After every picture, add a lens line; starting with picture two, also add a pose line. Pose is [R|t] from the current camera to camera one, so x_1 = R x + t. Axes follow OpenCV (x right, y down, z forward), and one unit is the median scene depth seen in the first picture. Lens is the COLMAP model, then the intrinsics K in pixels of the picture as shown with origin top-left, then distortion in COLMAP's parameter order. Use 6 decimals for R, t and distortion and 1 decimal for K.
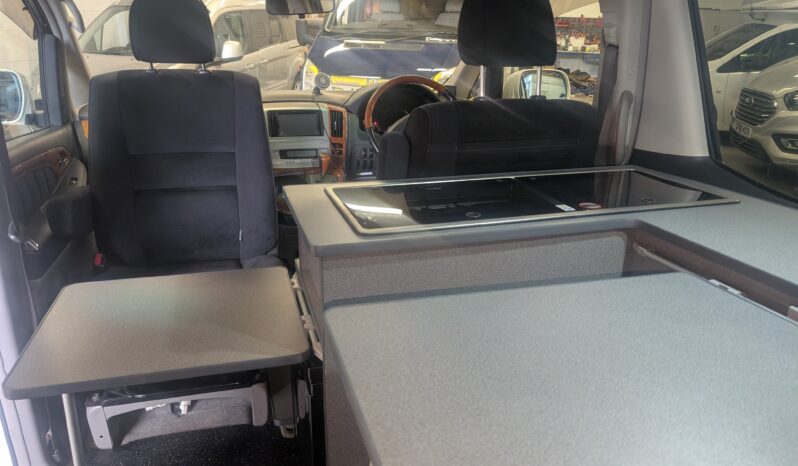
lens RADIAL K [[570.1, 0, 399.0], [0, 570.1, 233.0], [0, 0, 1]] dist [0.003972, 0.000206]
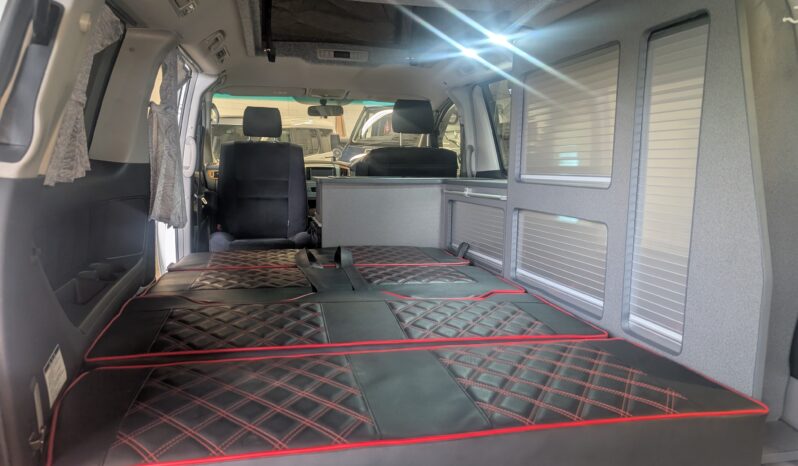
lens RADIAL K [[570.1, 0, 399.0], [0, 570.1, 233.0], [0, 0, 1]] dist [0.003972, 0.000206]
pose [[0.998207, 0.012171, -0.058608, 0.176526], [-0.023881, 0.978789, -0.203475, 0.357358], [0.054888, 0.204510, 0.977324, -0.726541]]
